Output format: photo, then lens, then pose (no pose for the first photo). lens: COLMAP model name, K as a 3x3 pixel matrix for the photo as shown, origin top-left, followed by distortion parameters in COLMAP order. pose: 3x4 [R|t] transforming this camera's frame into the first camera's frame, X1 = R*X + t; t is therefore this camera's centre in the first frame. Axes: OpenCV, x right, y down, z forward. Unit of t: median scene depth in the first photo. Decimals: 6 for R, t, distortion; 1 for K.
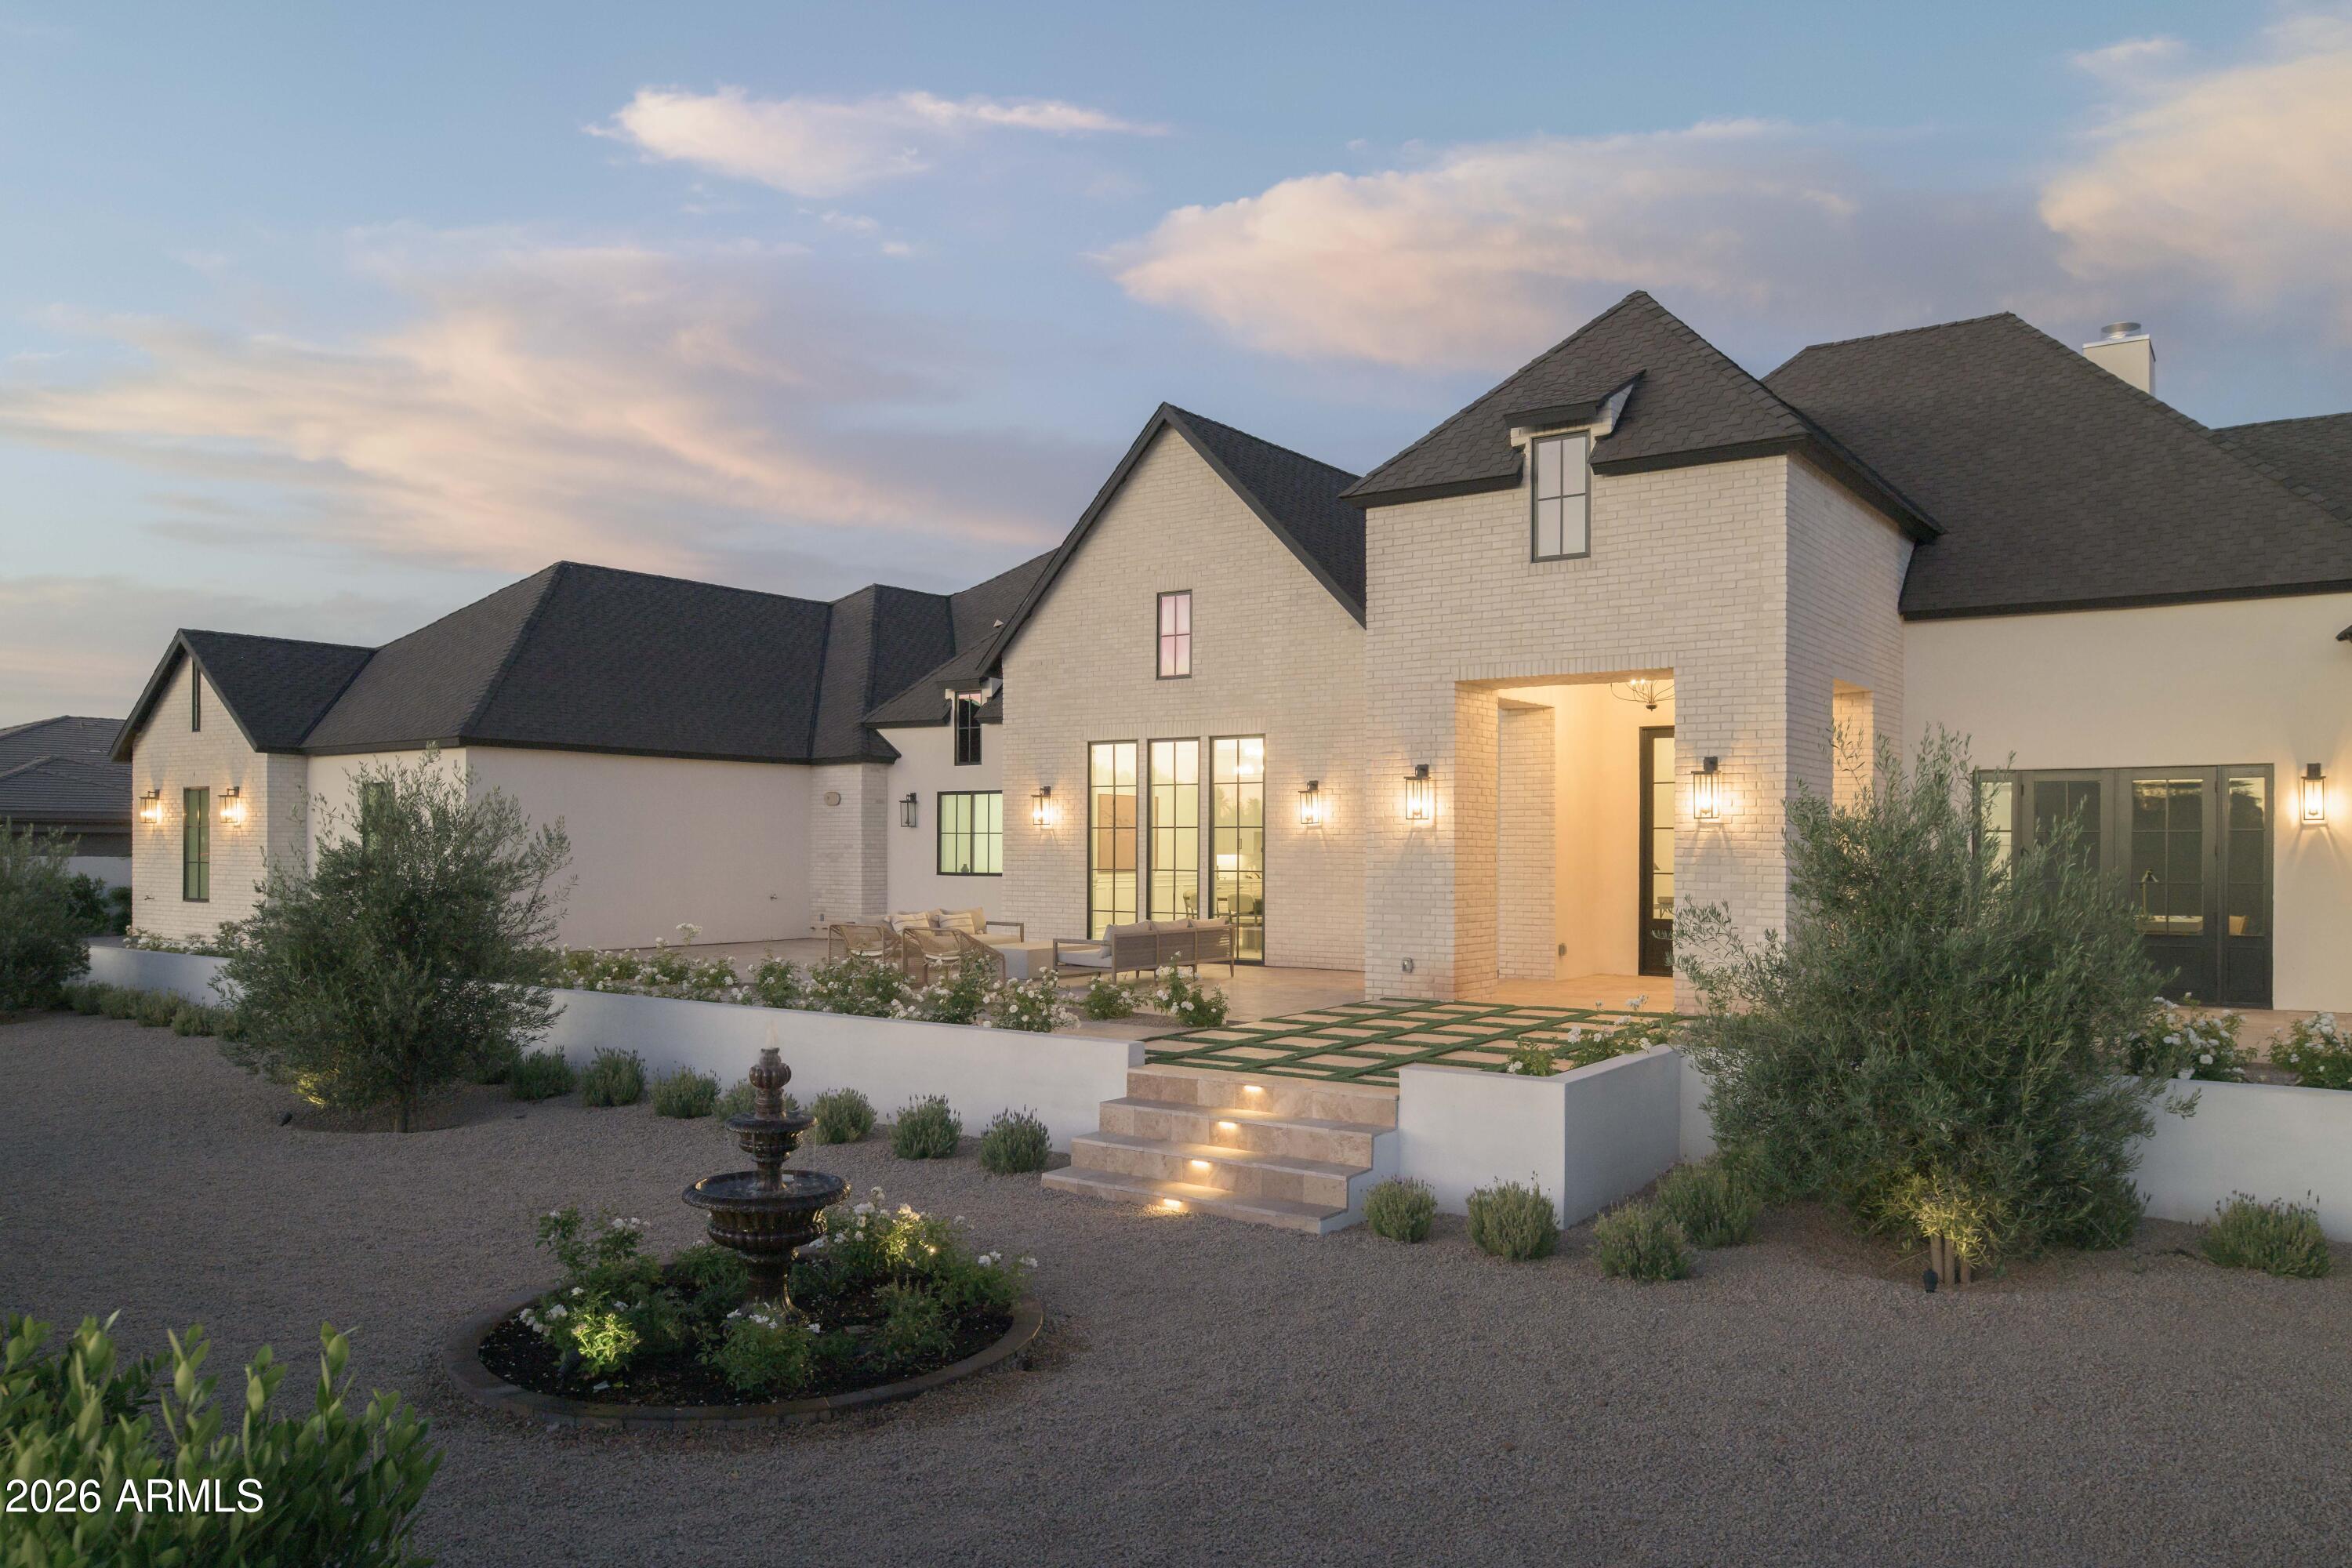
lens RADIAL K [[1623.7, 0, 1183.4], [0, 1623.7, 849.3], [0, 0, 1]] dist [-0.009882, -0.009884]
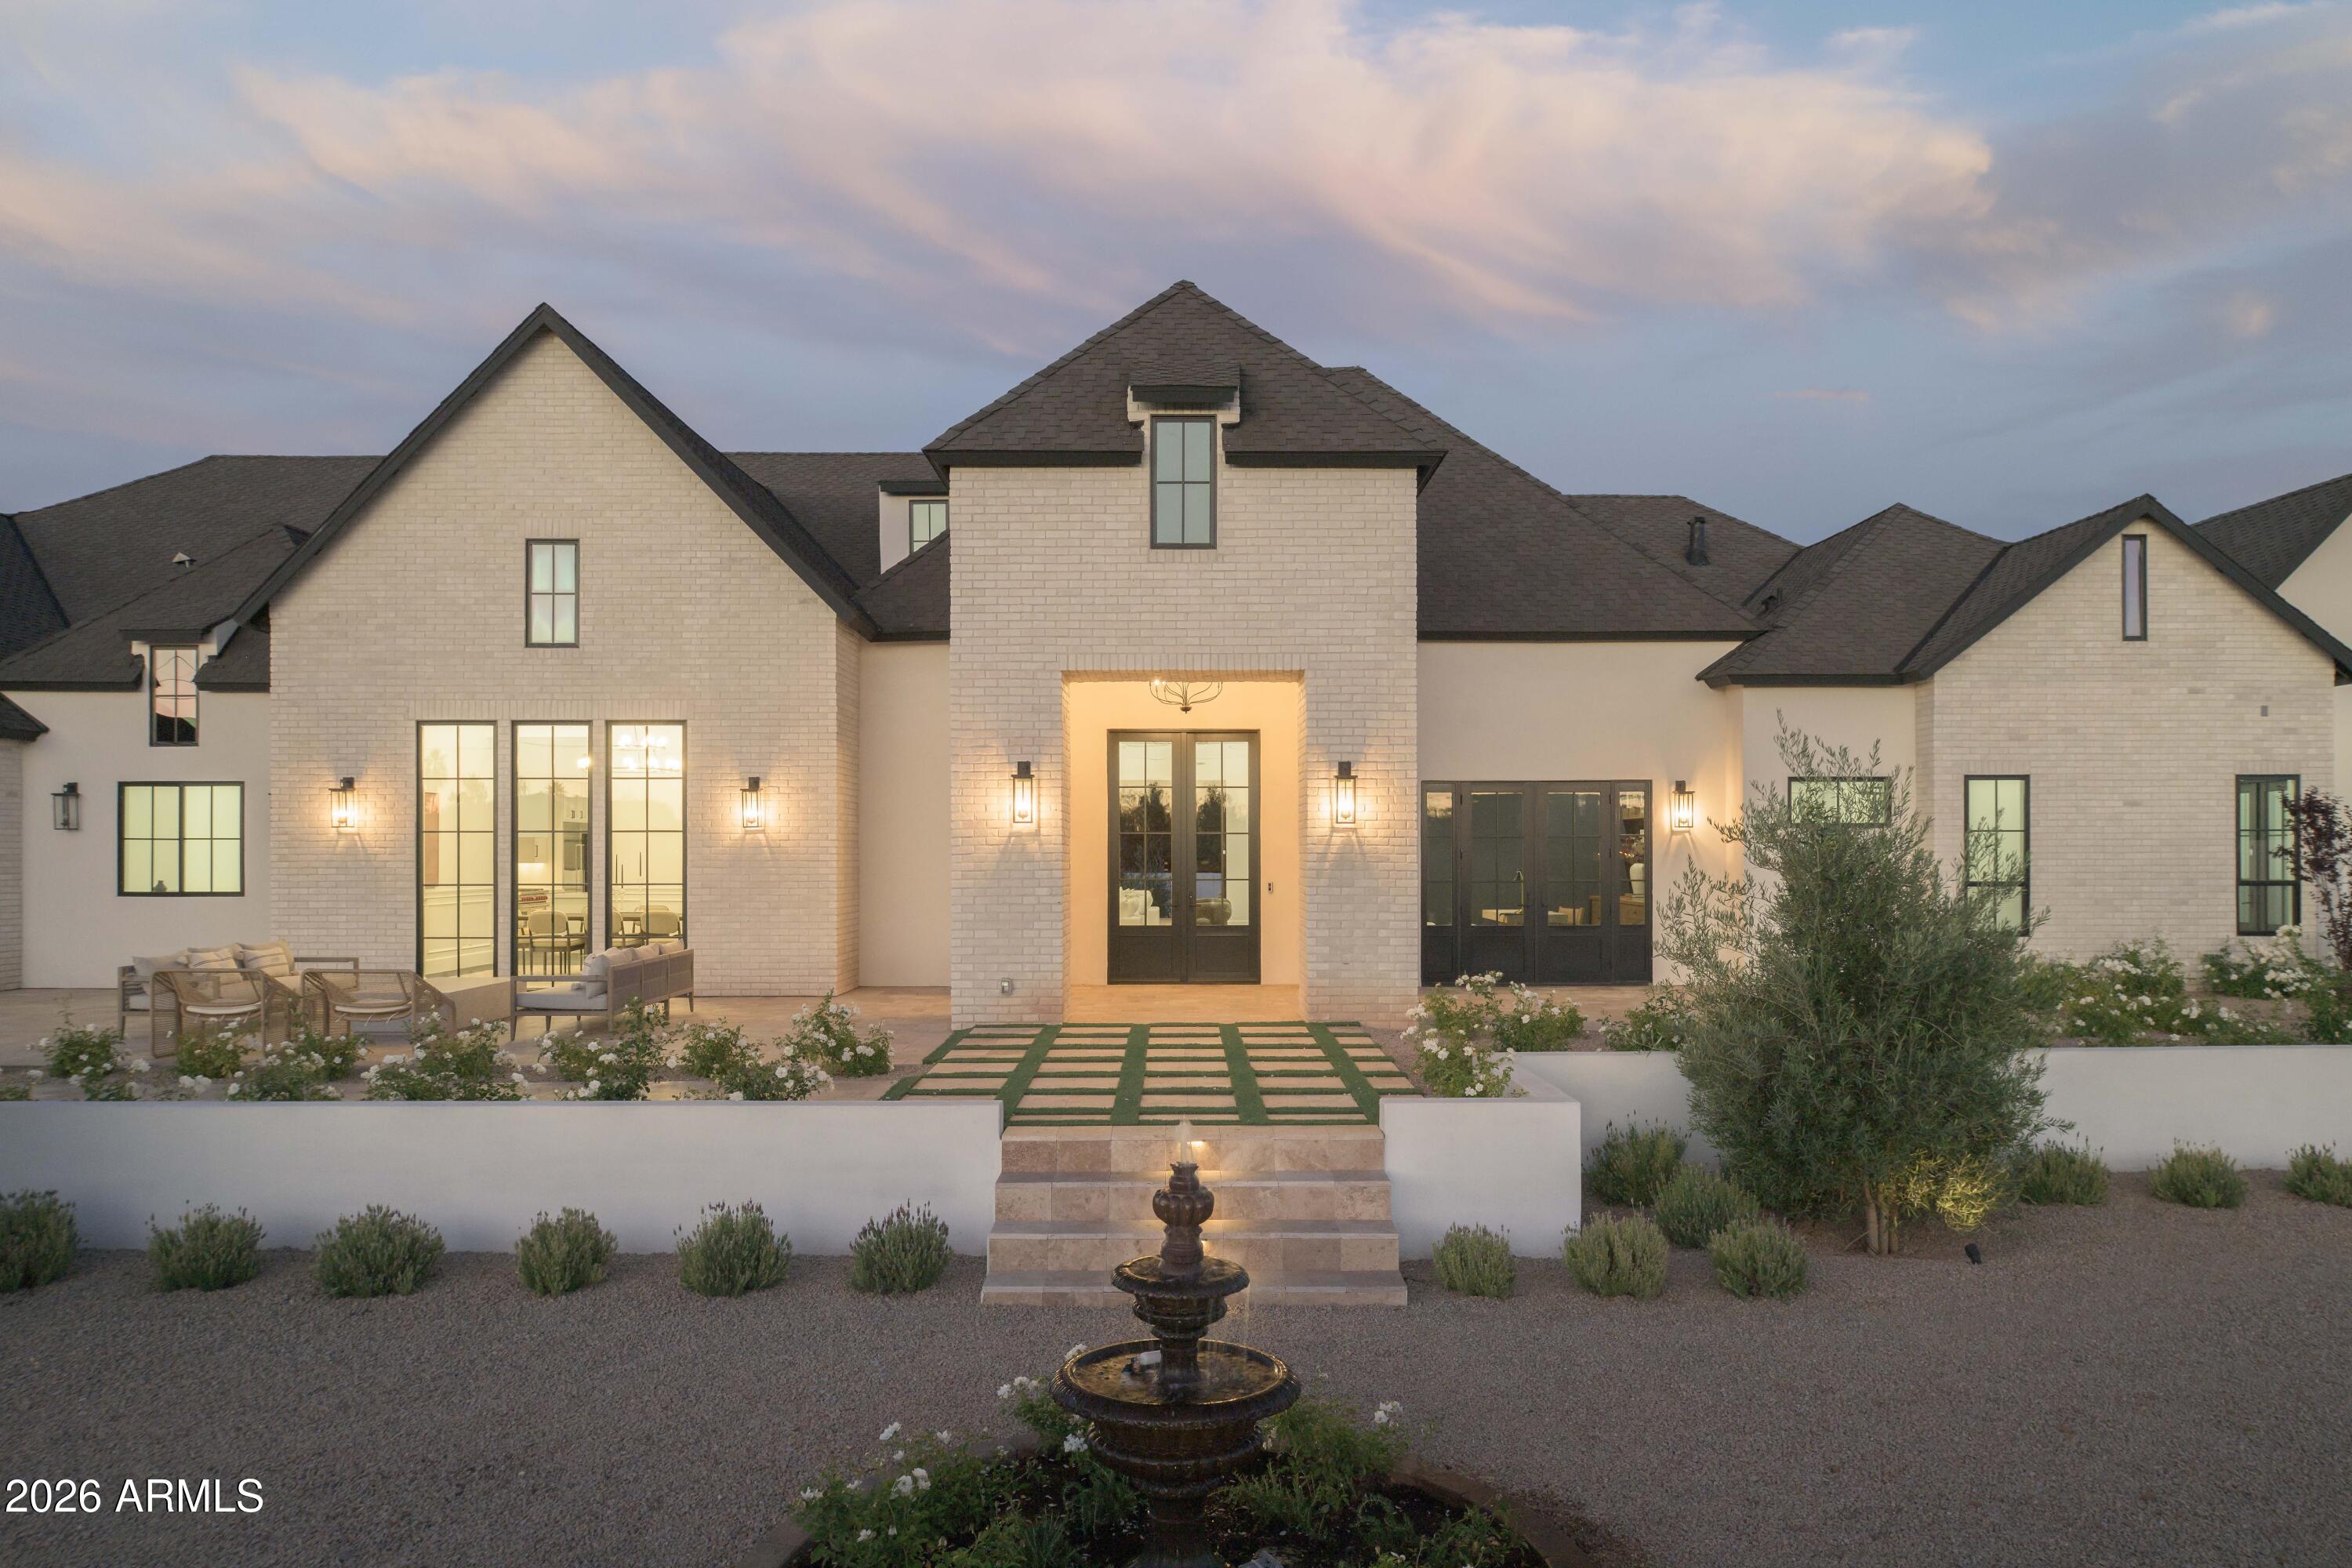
lens RADIAL K [[1623.7, 0, 1183.4], [0, 1623.7, 849.3], [0, 0, 1]] dist [-0.009882, -0.009884]
pose [[0.810942, -0.003909, 0.585114, -0.306676], [0.006060, 0.999980, -0.001718, -0.001719], [-0.585095, 0.004939, 0.810949, 0.223491]]
